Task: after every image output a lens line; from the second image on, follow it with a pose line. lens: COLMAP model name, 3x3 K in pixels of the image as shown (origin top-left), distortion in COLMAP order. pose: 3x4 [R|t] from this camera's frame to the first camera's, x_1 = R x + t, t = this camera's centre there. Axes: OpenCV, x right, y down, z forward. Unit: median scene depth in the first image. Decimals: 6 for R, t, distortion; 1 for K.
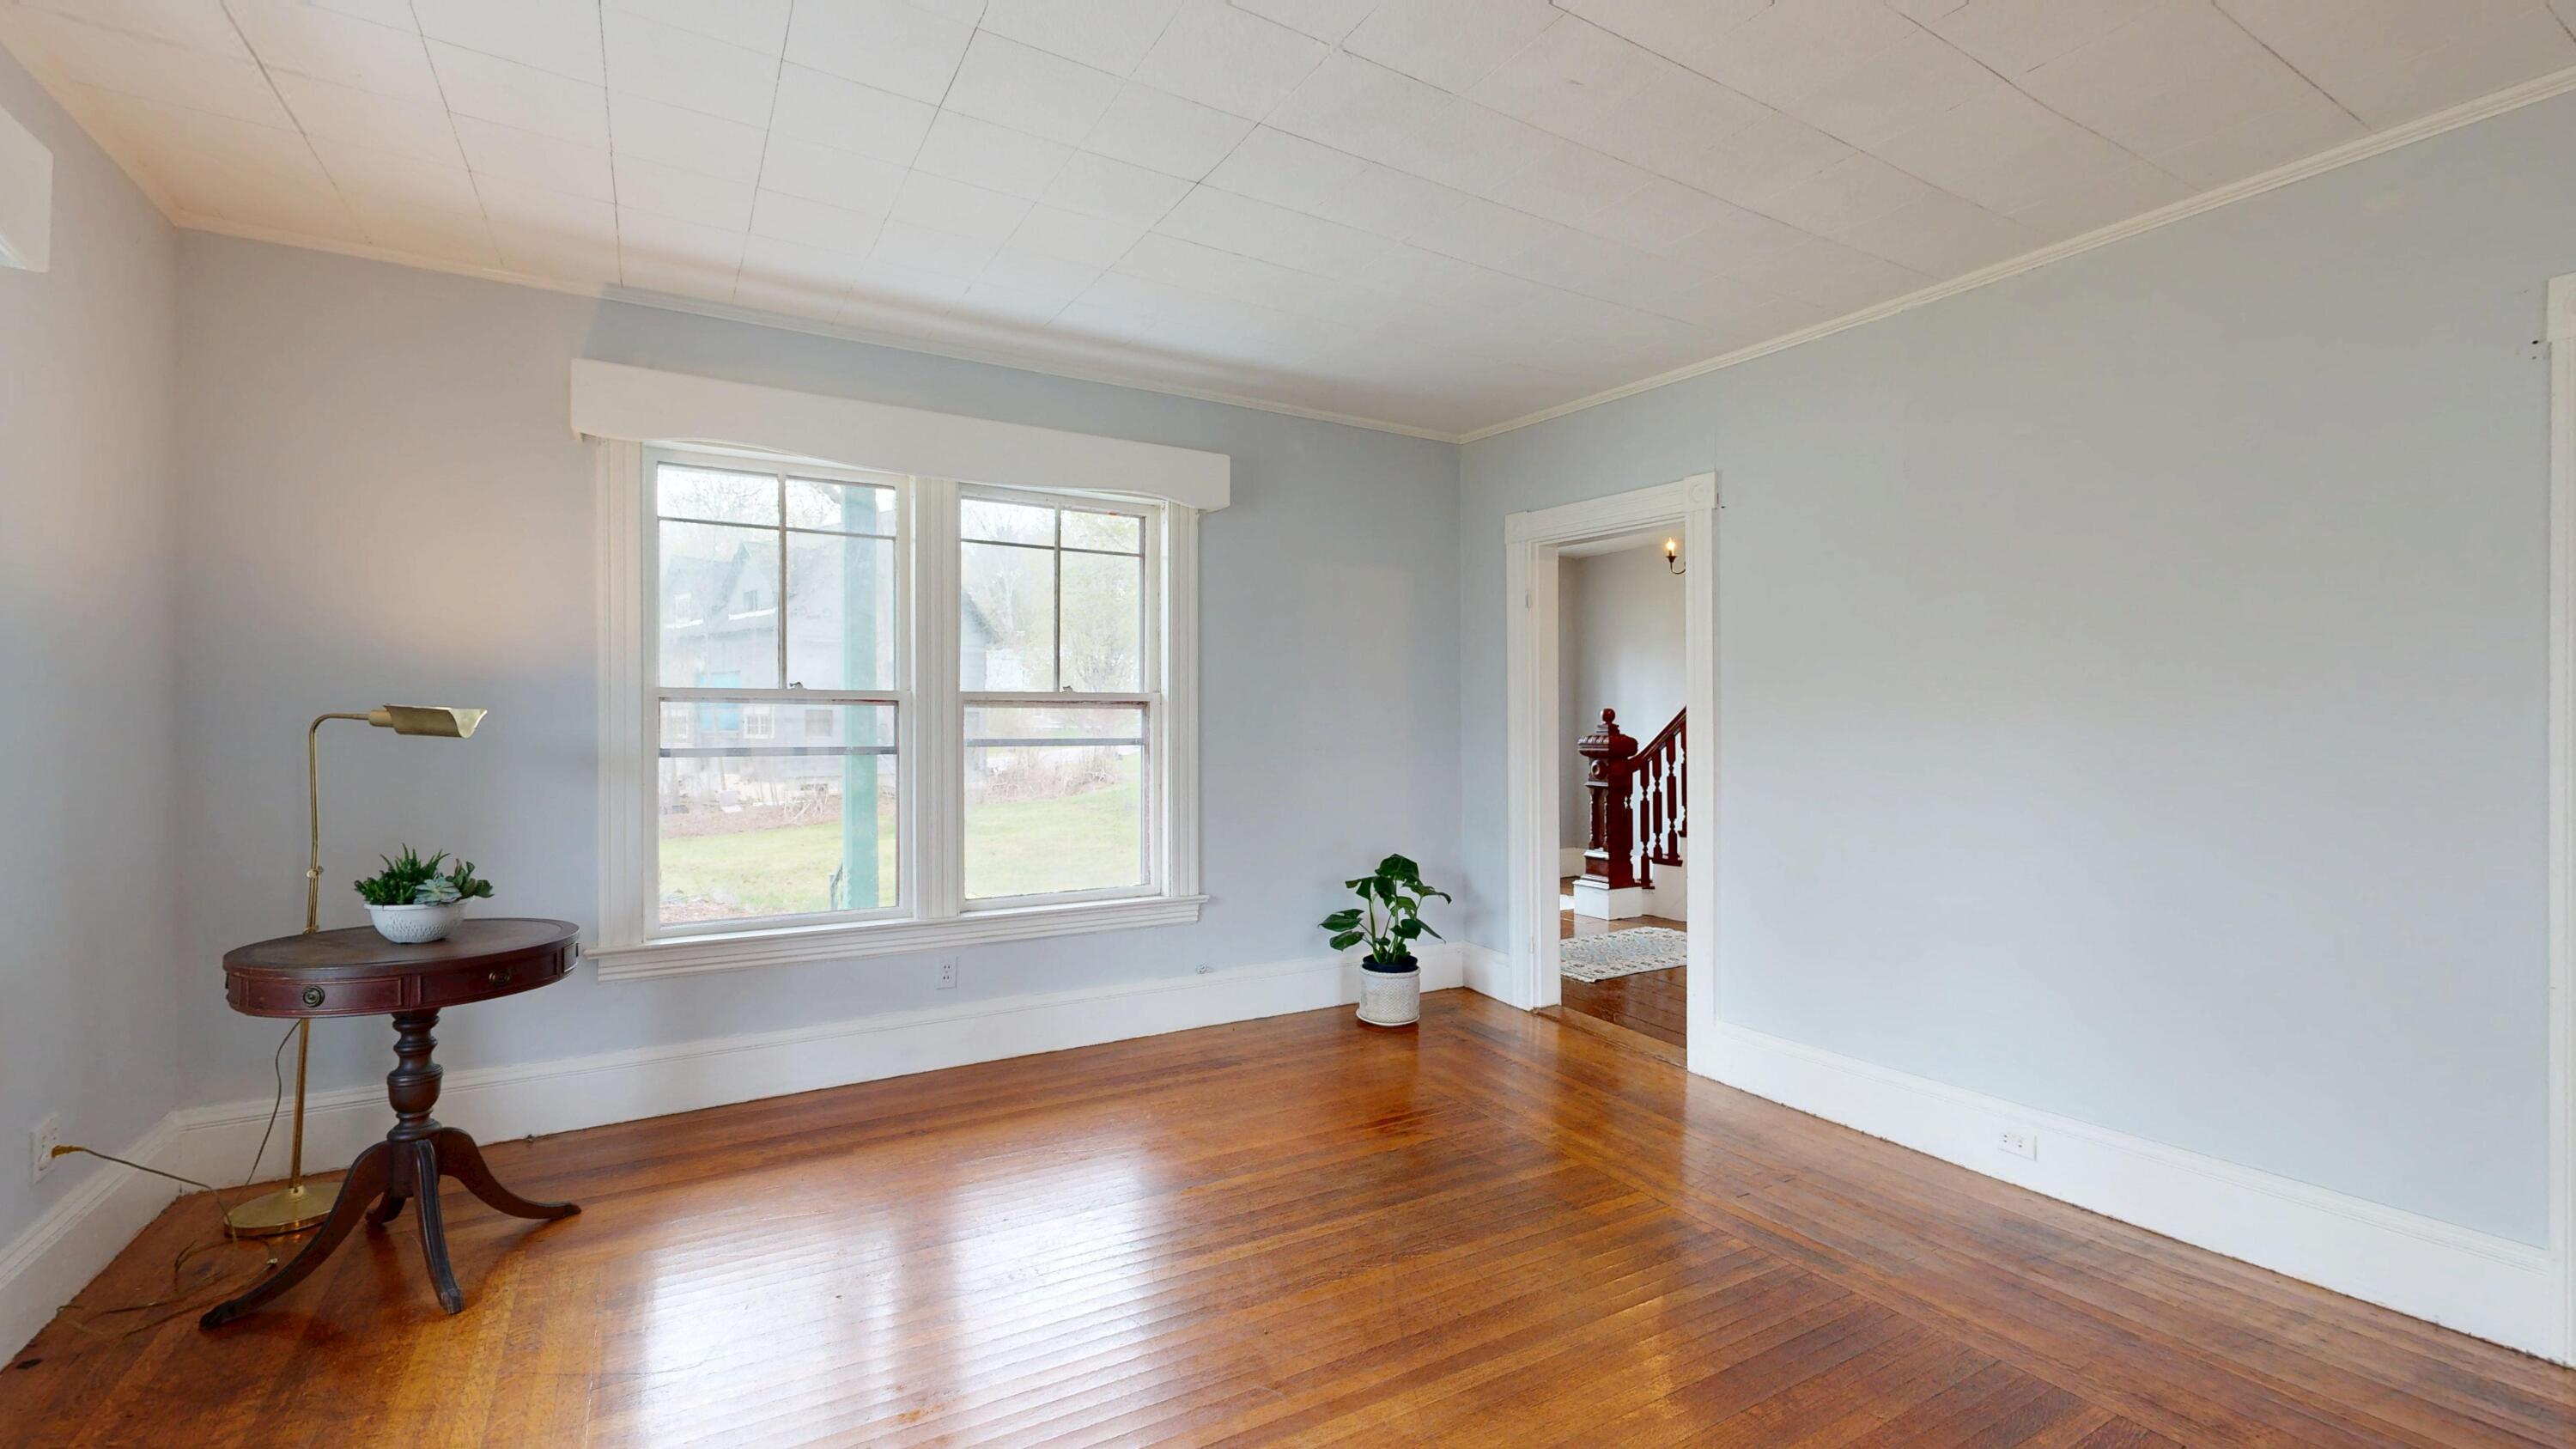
lens RADIAL K [[1070.6, 0, 1292.4], [0, 1070.6, 728.2], [0, 0, 1]] dist [0.000848, -0.000456]
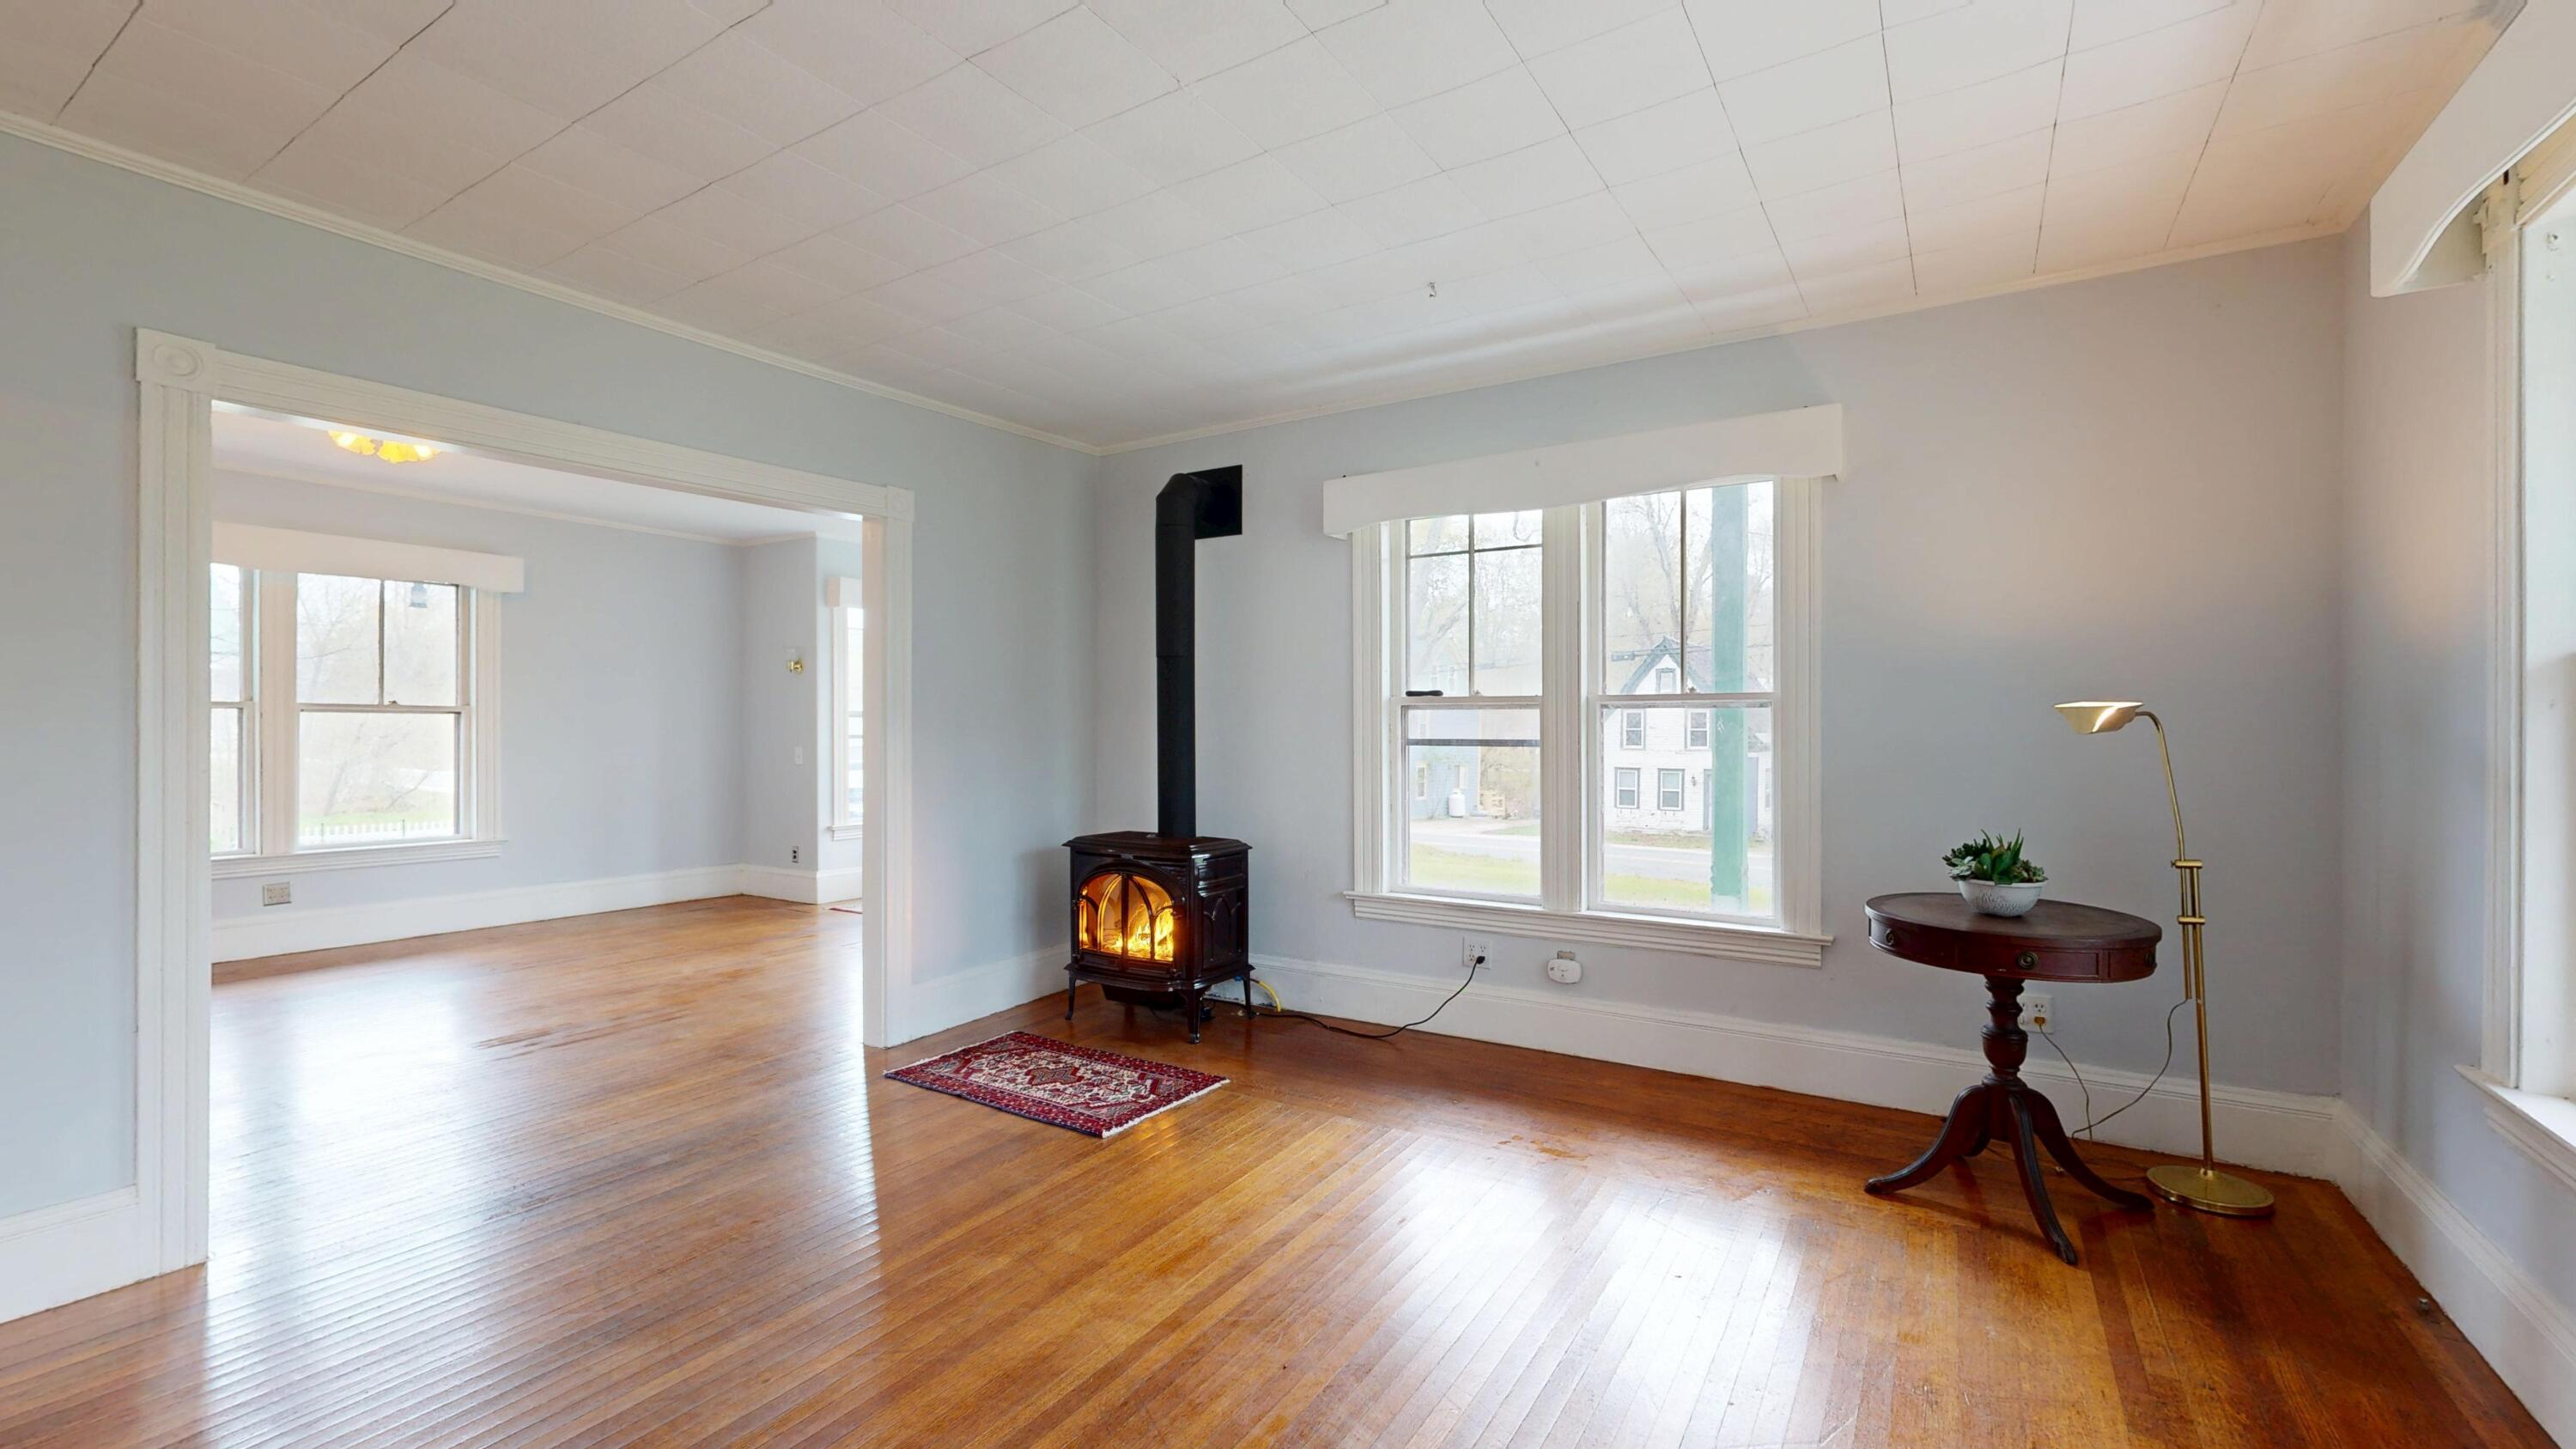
lens RADIAL K [[1070.6, 0, 1286.0], [0, 1070.6, 732.5], [0, 0, 1]] dist [0.000848, -0.000456]
pose [[-0.892083, 0.001929, -0.451868, 0.271533], [-0.000640, 0.999984, 0.005533, 0.001459], [0.451871, 0.005225, -0.892068, 1.252005]]
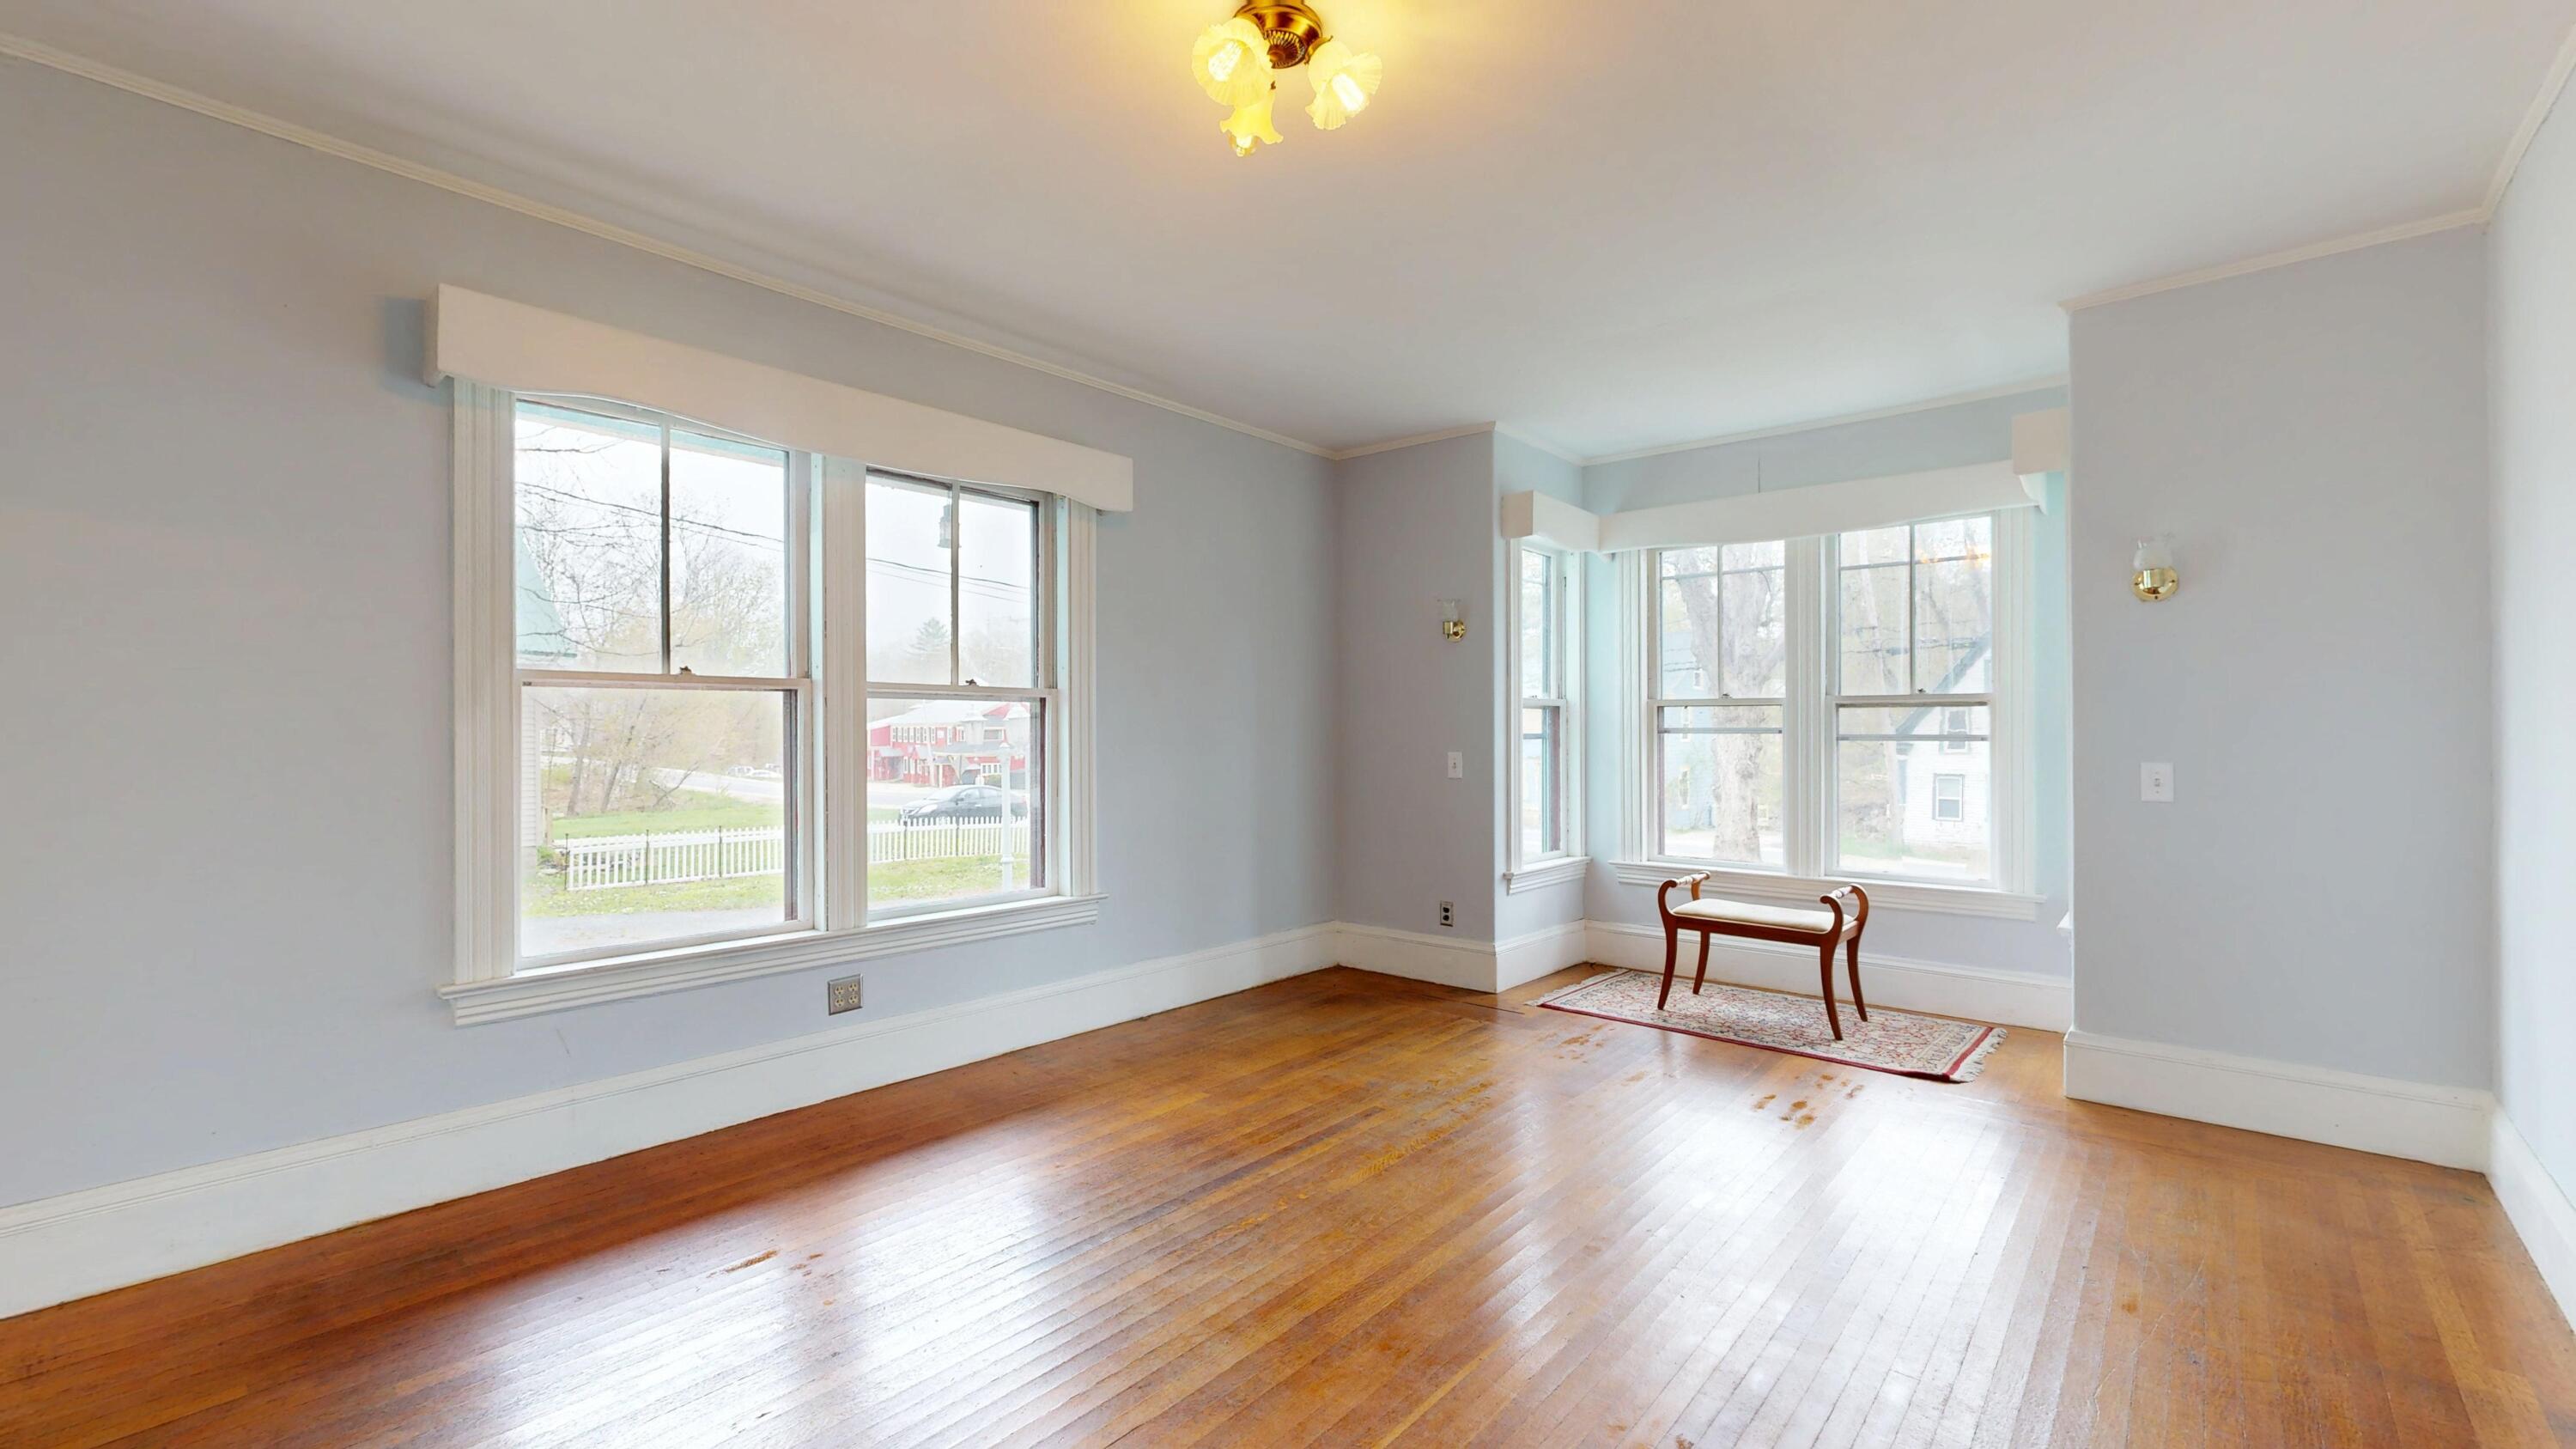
lens RADIAL K [[1070.6, 0, 1286.6], [0, 1070.6, 731.0], [0, 0, 1]] dist [0.000848, -0.000456]
pose [[-0.946612, 0.000926, -0.322372, 0.881172], [-0.000044, 0.999995, 0.003002, 0.011402], [0.322374, 0.002856, -0.946608, 0.087940]]
